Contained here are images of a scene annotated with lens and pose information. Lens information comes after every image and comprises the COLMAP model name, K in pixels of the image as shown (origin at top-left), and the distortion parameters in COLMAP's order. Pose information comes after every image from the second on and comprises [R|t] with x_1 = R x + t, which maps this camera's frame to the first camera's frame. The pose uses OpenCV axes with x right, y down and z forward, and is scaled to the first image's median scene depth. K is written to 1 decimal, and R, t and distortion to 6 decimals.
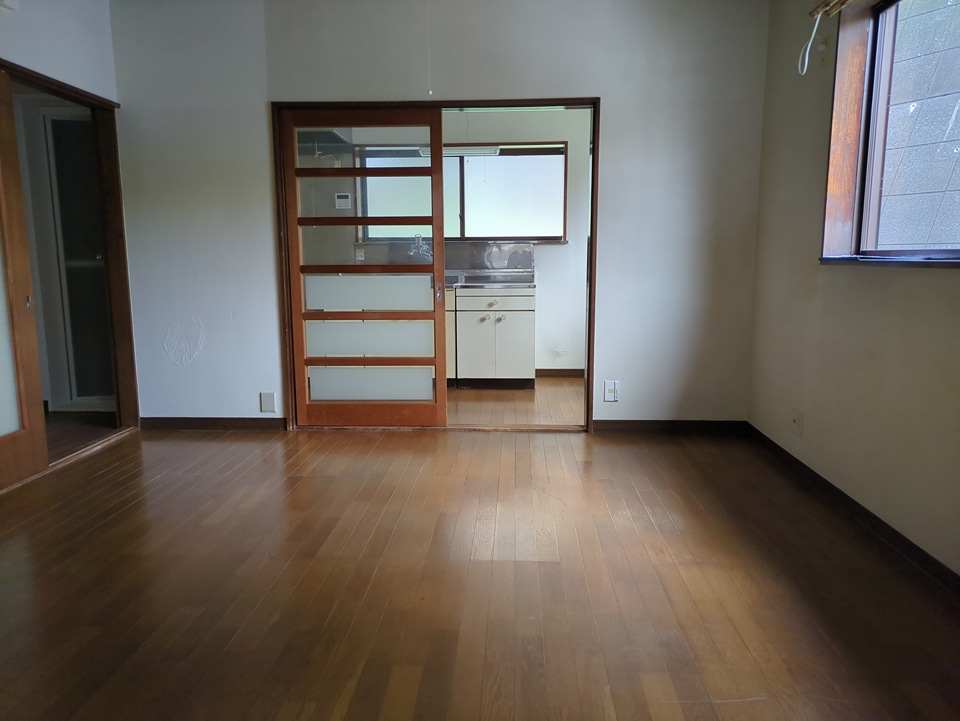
lens RADIAL K [[706.9, 0, 474.0], [0, 706.9, 355.7], [0, 0, 1]] dist [0.091278, -0.078552]
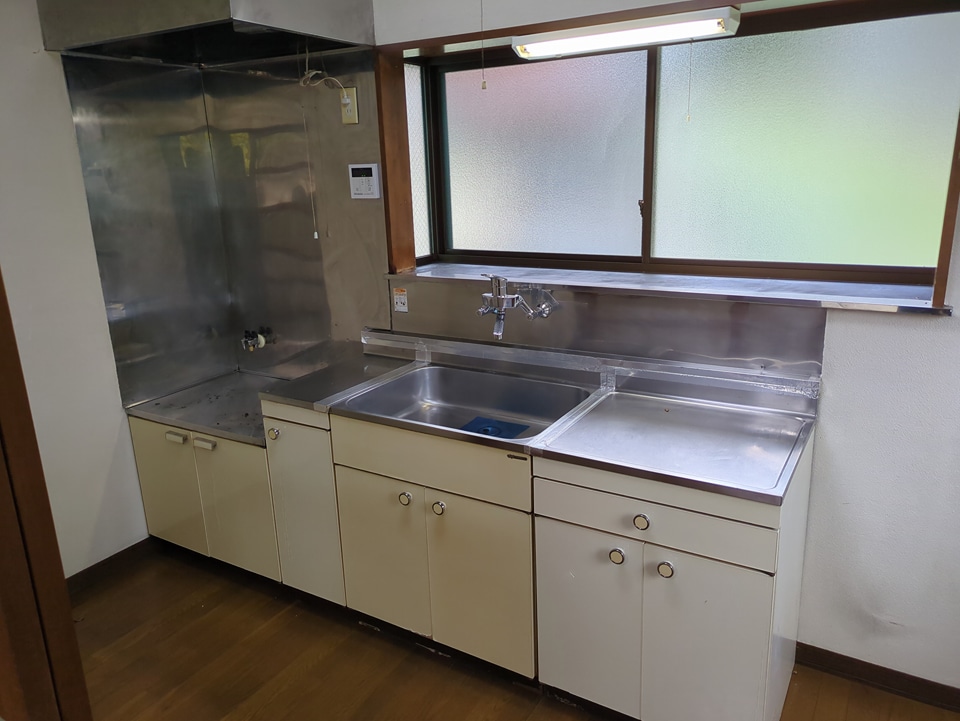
lens RADIAL K [[706.9, 0, 474.0], [0, 706.9, 355.7], [0, 0, 1]] dist [0.091278, -0.078552]
pose [[0.875990, 0.101376, -0.471556, 0.098166], [-0.040238, 0.989615, 0.138000, -0.174019], [0.480648, -0.101912, 0.870972, 0.634396]]
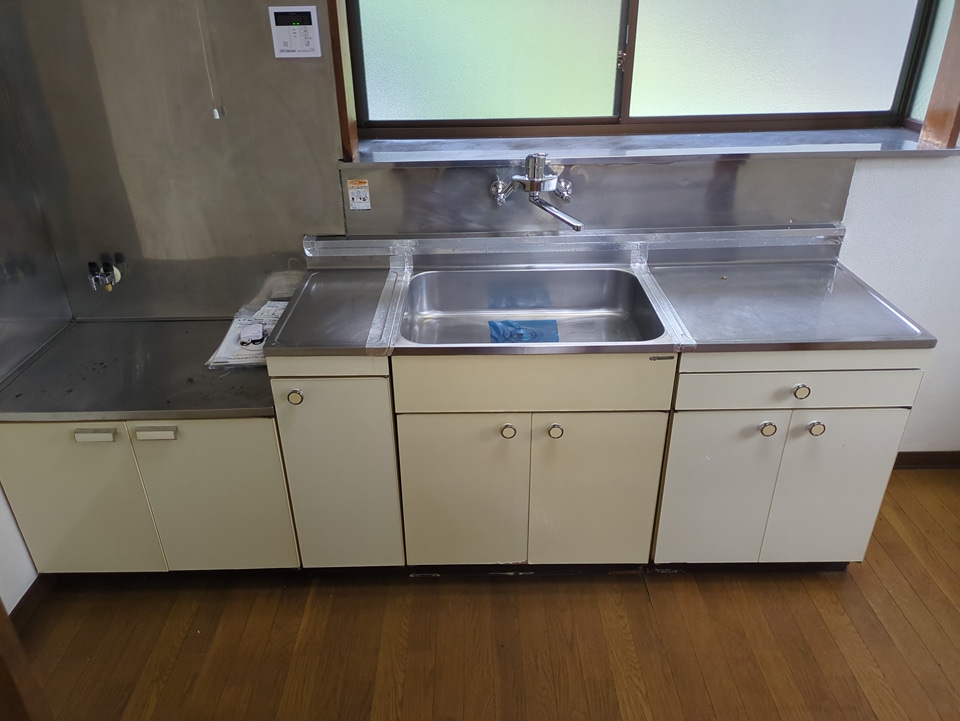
lens RADIAL K [[706.9, 0, 474.0], [0, 706.9, 355.7], [0, 0, 1]] dist [0.091278, -0.078552]
pose [[0.998685, -0.033742, 0.038605, -0.121073], [0.019170, 0.944057, 0.329224, -0.185322], [-0.047554, -0.328050, 0.943463, 0.641833]]
